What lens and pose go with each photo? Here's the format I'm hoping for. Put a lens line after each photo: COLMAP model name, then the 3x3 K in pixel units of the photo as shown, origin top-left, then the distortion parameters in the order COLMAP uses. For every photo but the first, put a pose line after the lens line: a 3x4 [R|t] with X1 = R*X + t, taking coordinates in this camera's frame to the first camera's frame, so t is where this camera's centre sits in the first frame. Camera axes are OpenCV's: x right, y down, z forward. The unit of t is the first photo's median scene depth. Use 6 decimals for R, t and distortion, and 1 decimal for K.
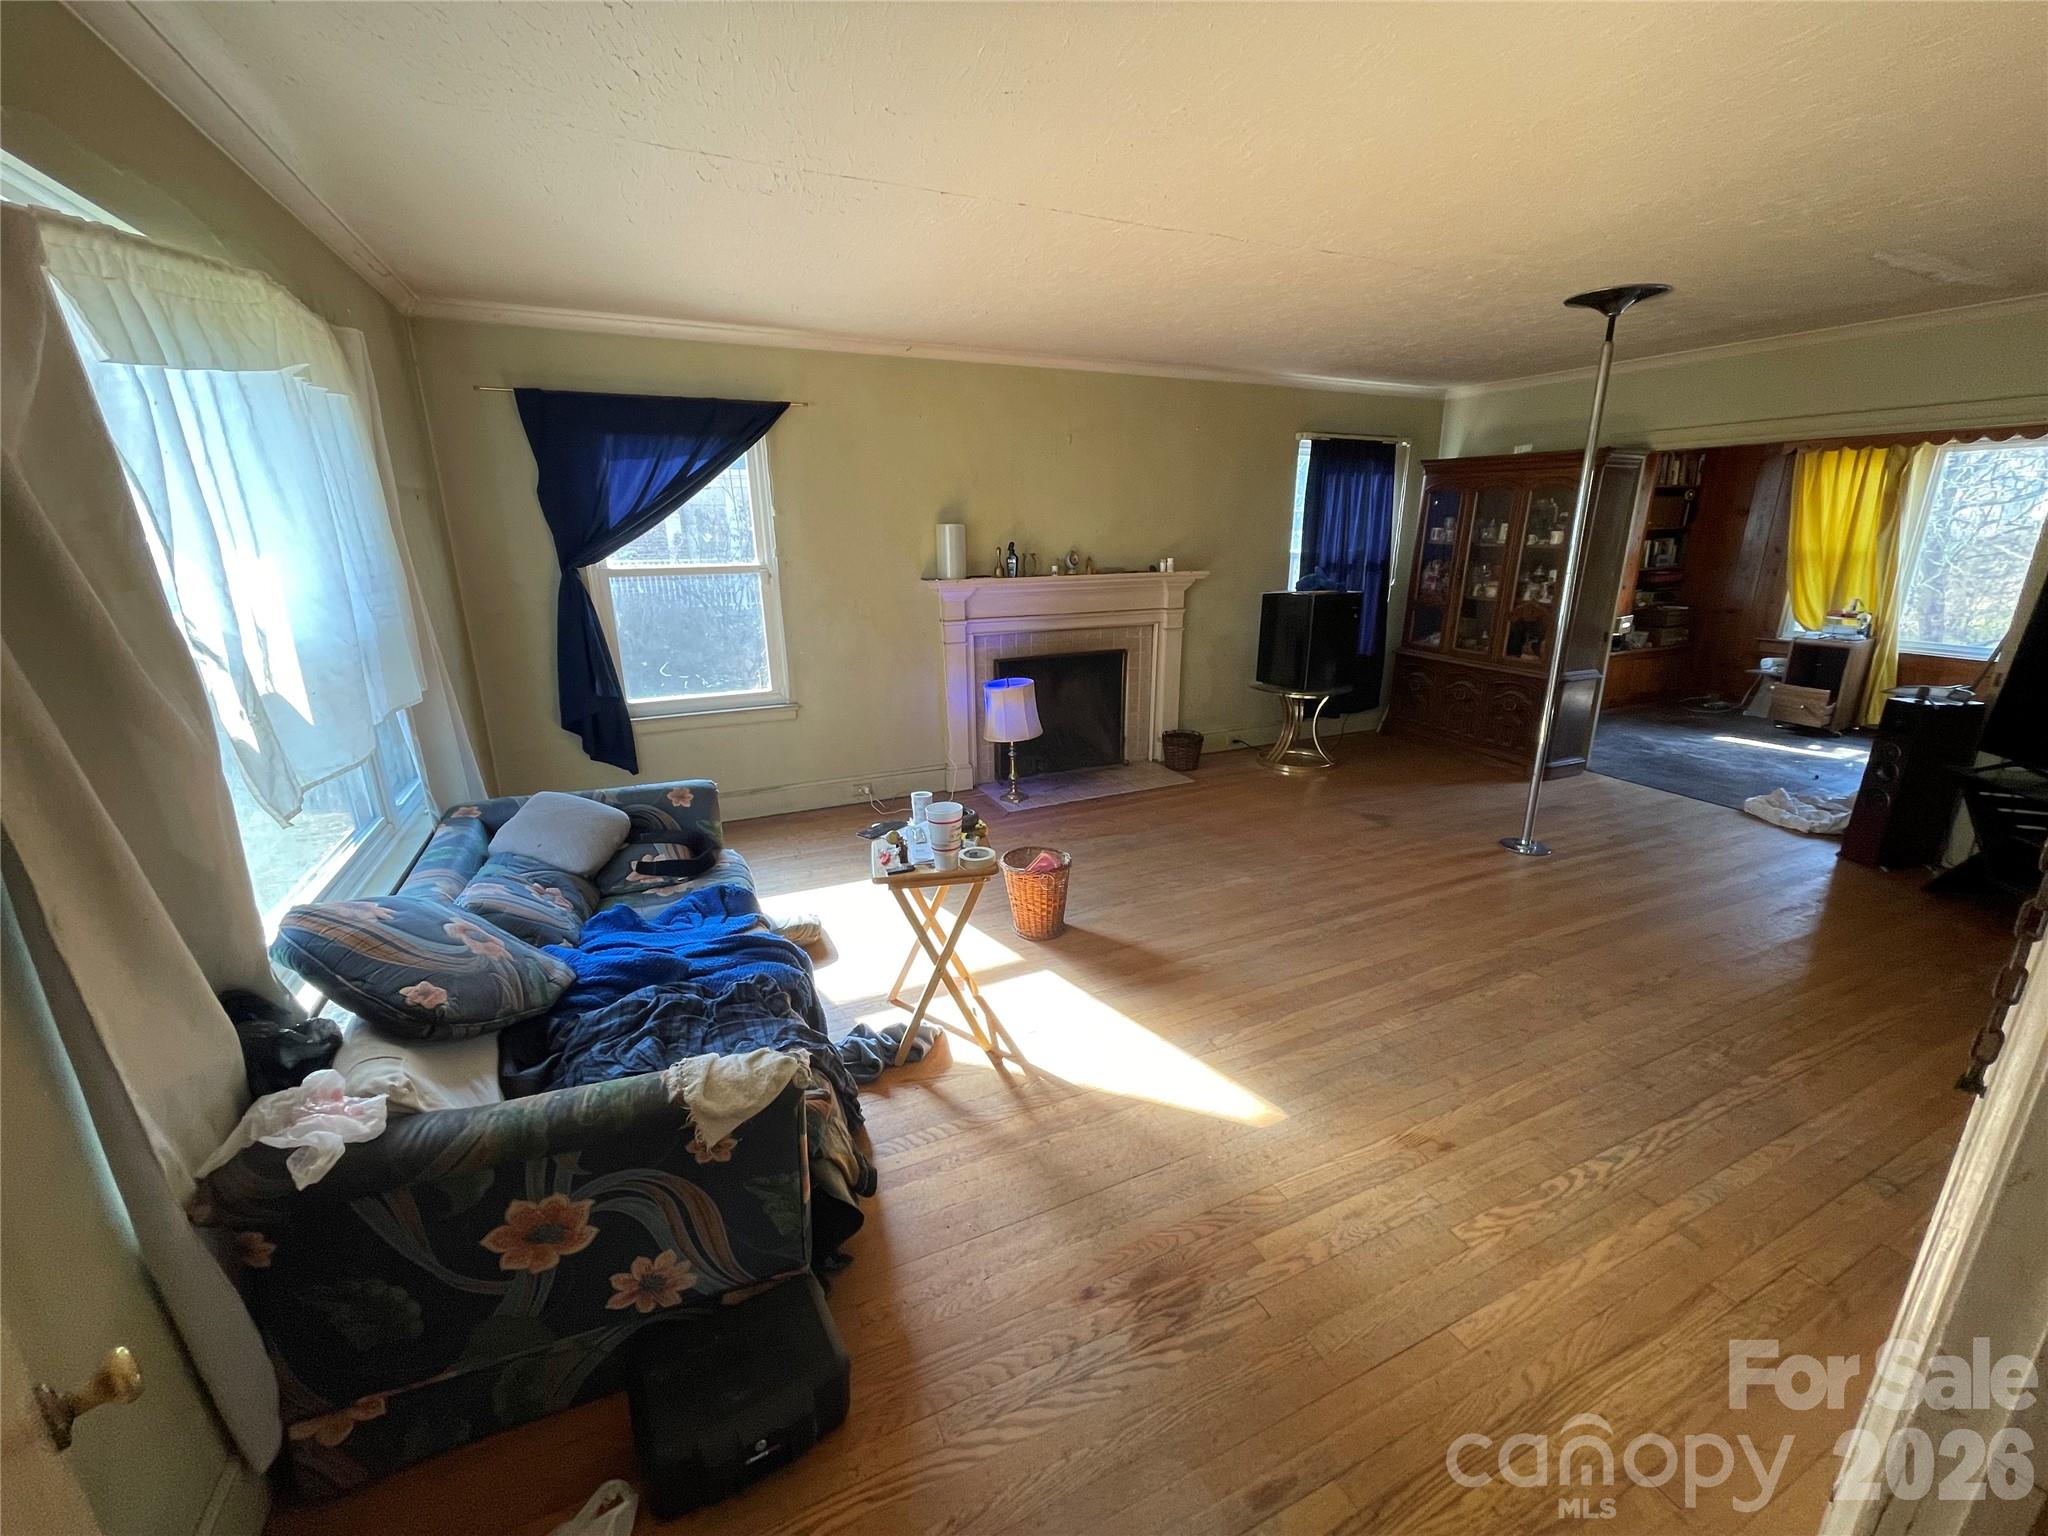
lens RADIAL K [[821.1, 0, 1029.6], [0, 821.1, 773.0], [0, 0, 1]] dist [-0.000380, 0.000012]
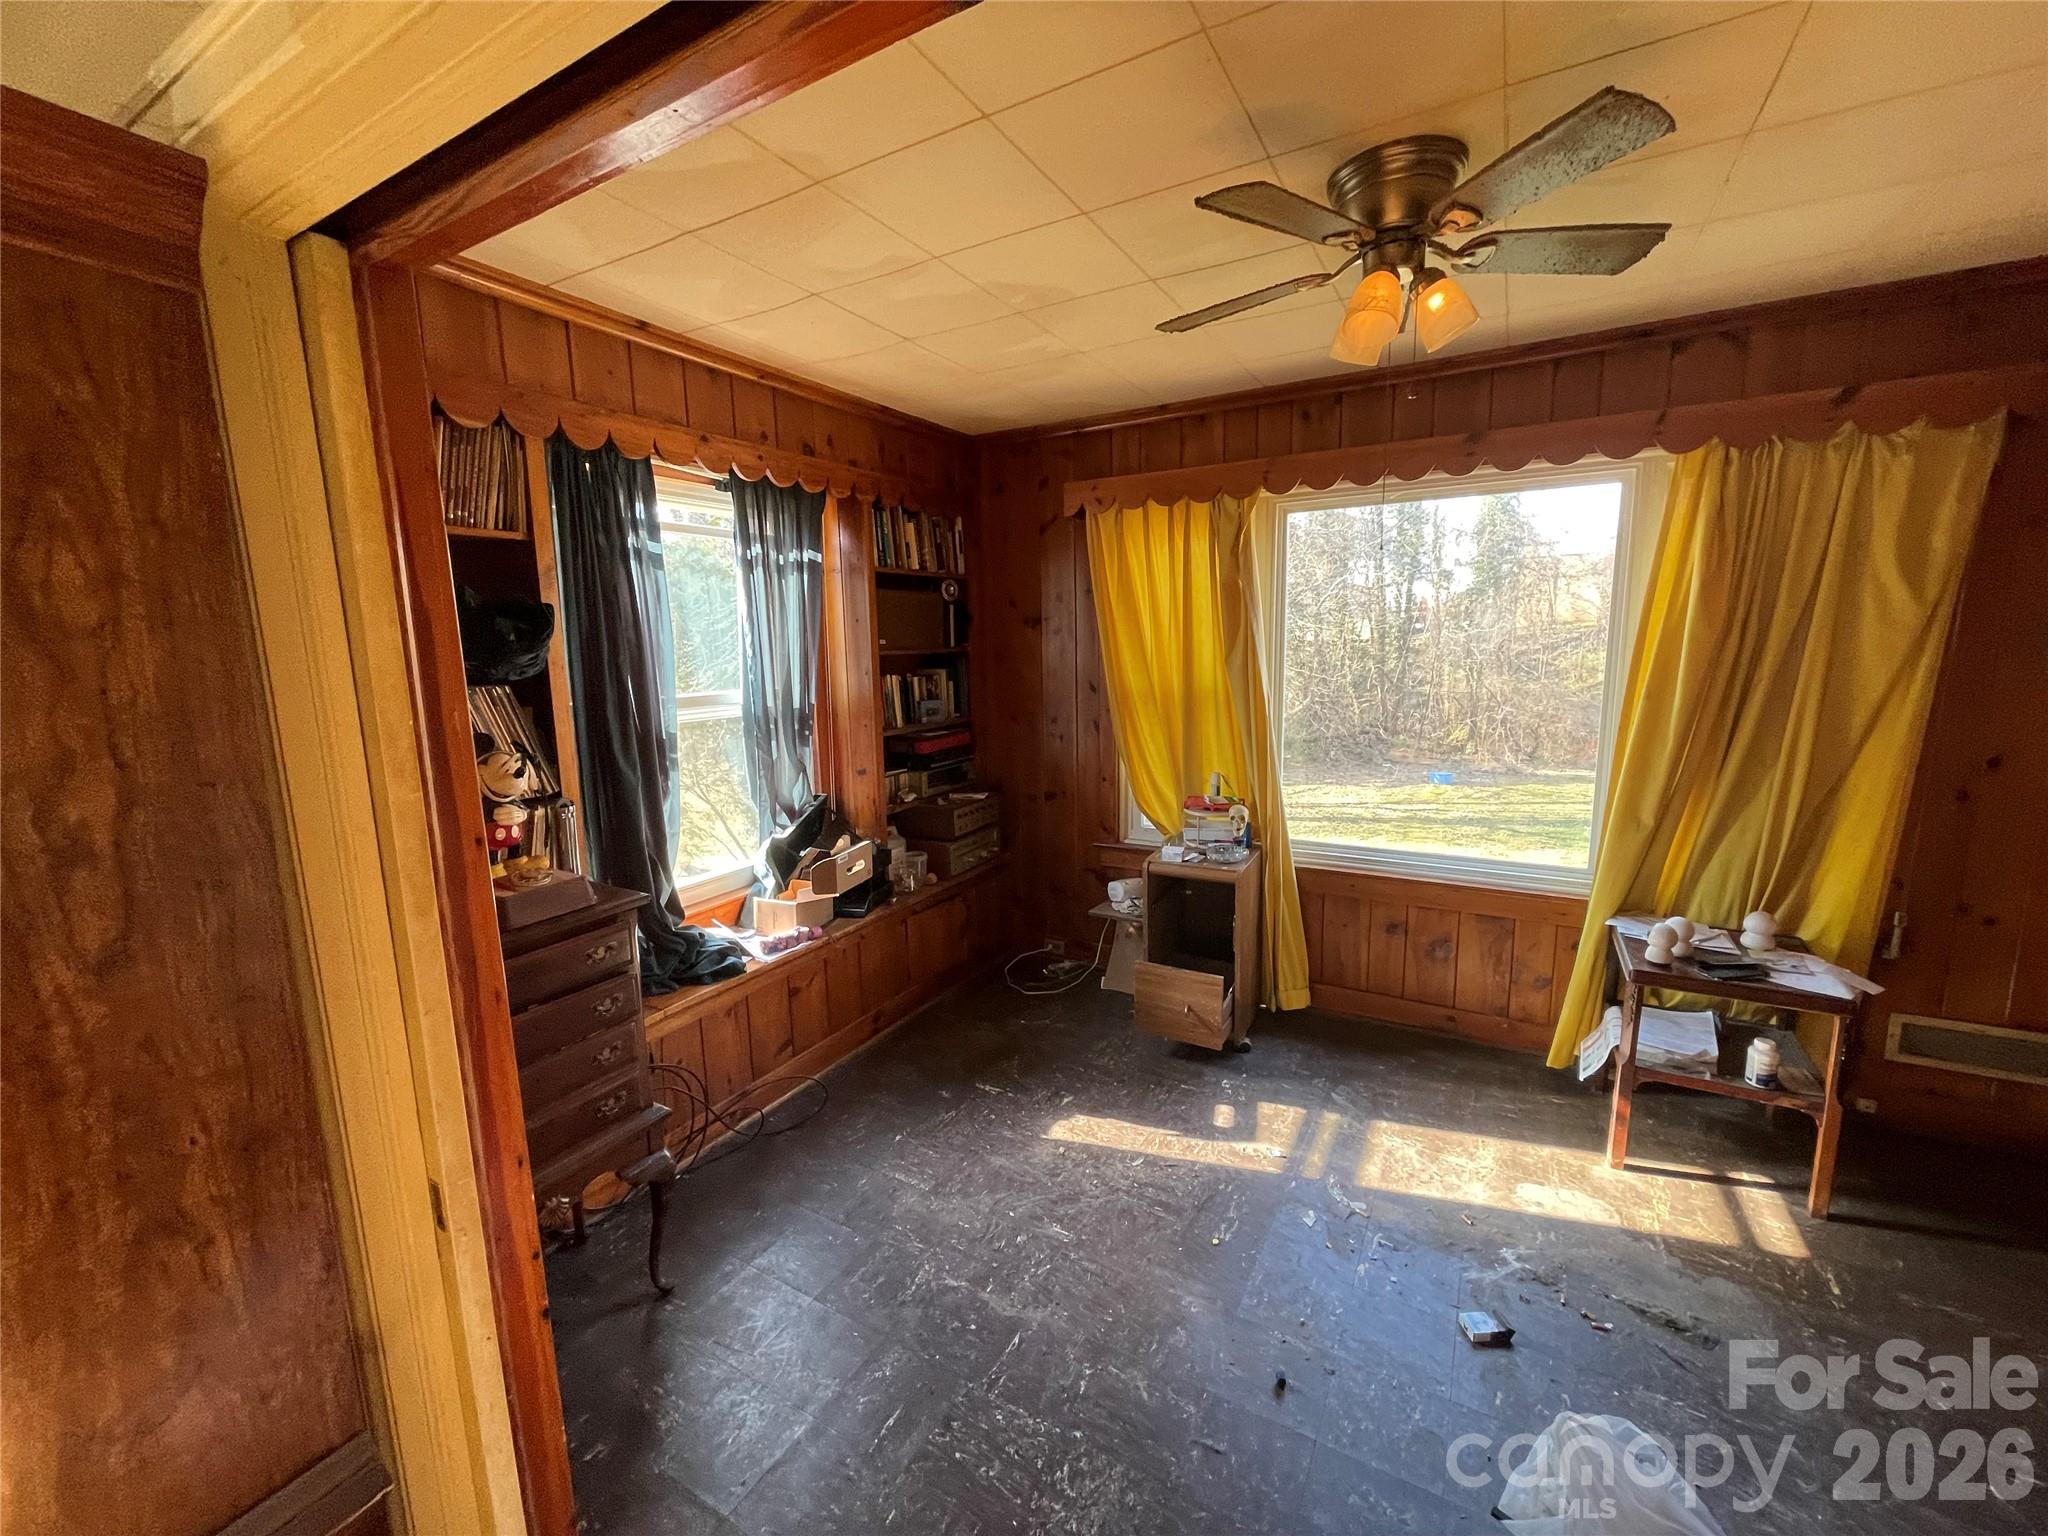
lens RADIAL K [[821.1, 0, 1028.4], [0, 821.1, 774.2], [0, 0, 1]] dist [-0.000380, 0.000012]
pose [[0.819941, -0.098894, 0.563842, 0.544980], [0.176422, 0.980677, -0.084549, -0.171297], [-0.544585, 0.168800, 0.821544, 0.566294]]
